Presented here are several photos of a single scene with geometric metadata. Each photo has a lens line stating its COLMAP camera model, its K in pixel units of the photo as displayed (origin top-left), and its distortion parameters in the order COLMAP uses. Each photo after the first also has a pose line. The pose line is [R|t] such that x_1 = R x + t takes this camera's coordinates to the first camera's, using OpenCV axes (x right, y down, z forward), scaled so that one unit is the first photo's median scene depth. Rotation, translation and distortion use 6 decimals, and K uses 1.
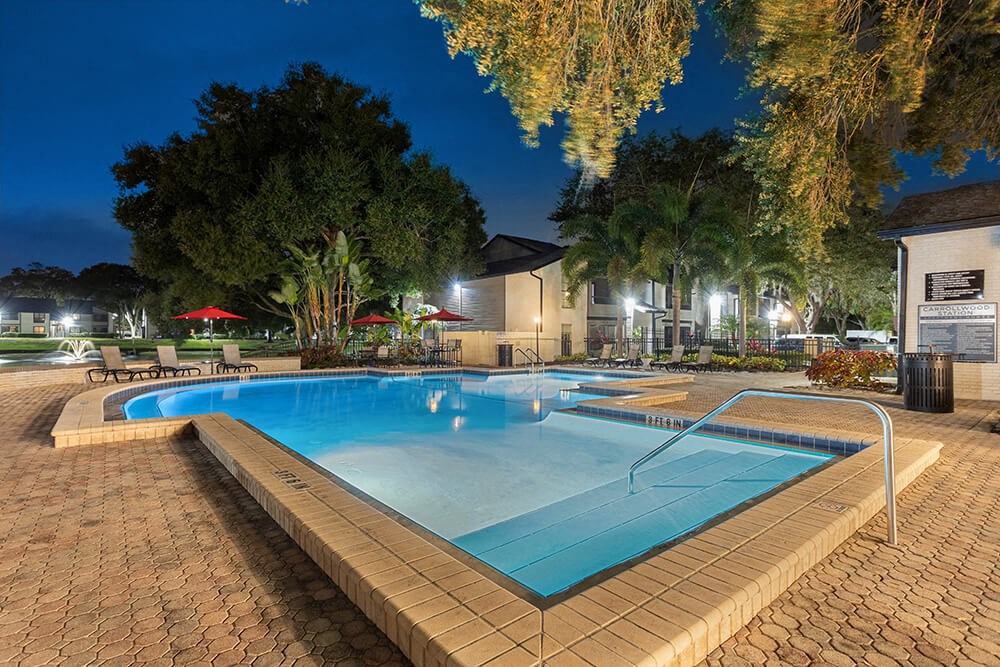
lens RADIAL K [[489.5, 0, 500.0], [0, 489.5, 333.5], [0, 0, 1]] dist [0.001213, 0.001388]
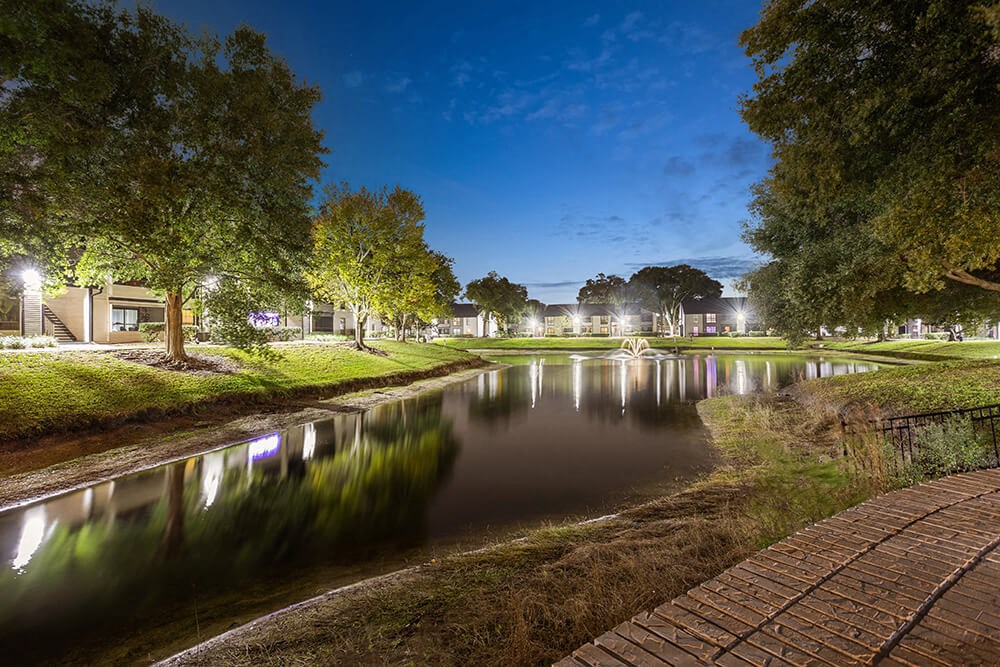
lens RADIAL K [[489.5, 0, 500.0], [0, 489.5, 333.5], [0, 0, 1]] dist [0.001213, 0.001388]
pose [[0.582333, -0.013638, -0.812836, -0.132323], [0.016605, 0.999850, -0.004880, 0.001703], [0.812781, -0.010656, 0.582472, 0.115842]]
